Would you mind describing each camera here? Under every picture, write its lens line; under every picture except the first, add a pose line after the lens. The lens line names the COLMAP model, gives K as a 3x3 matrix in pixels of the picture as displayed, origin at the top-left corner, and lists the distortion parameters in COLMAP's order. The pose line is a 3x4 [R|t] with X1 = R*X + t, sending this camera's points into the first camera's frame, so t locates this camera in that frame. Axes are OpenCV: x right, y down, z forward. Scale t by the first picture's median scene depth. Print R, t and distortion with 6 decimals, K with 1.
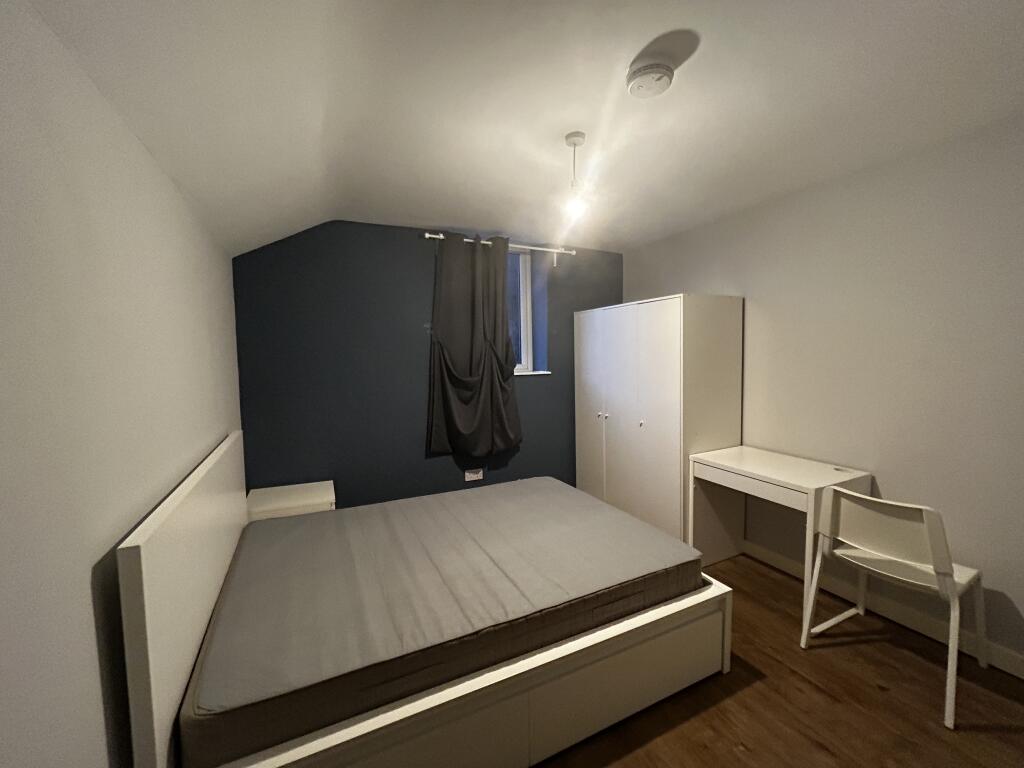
lens RADIAL K [[417.6, 0, 514.7], [0, 417.6, 381.8], [0, 0, 1]] dist [0.002481, -0.001121]
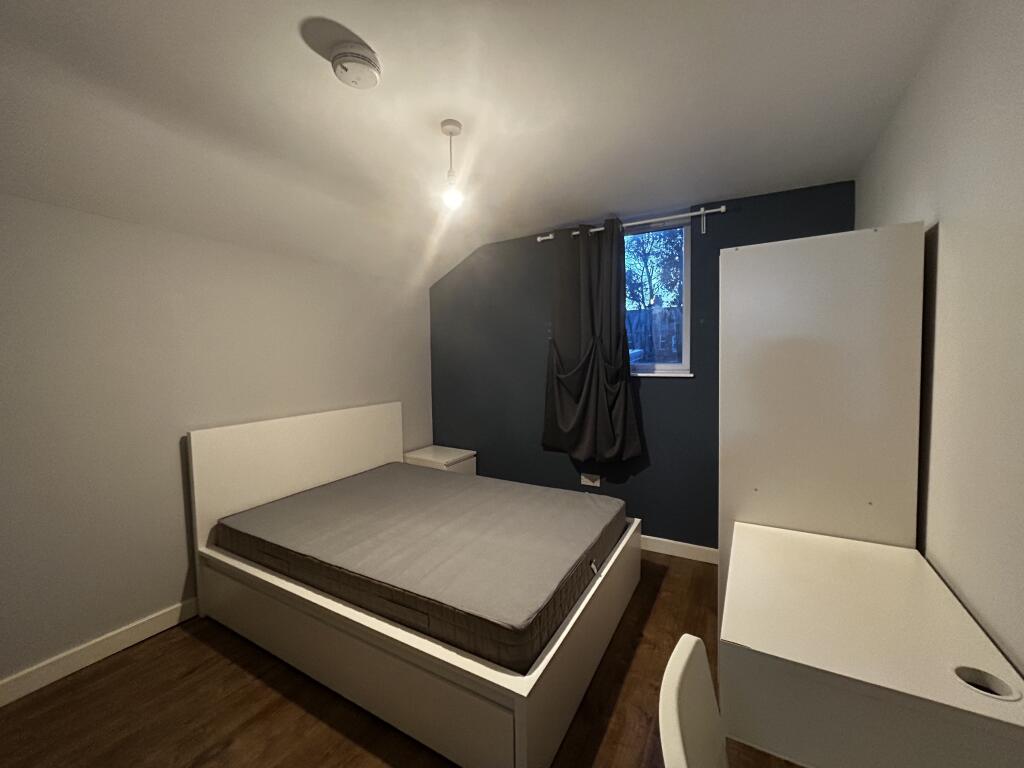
lens RADIAL K [[417.6, 0, 511.3], [0, 417.6, 381.6], [0, 0, 1]] dist [0.002481, -0.001121]
pose [[0.559273, 0.057332, -0.826999, 0.882382], [-0.055387, 0.997961, 0.031727, -0.029452], [0.827131, 0.028060, 0.561308, 0.495465]]
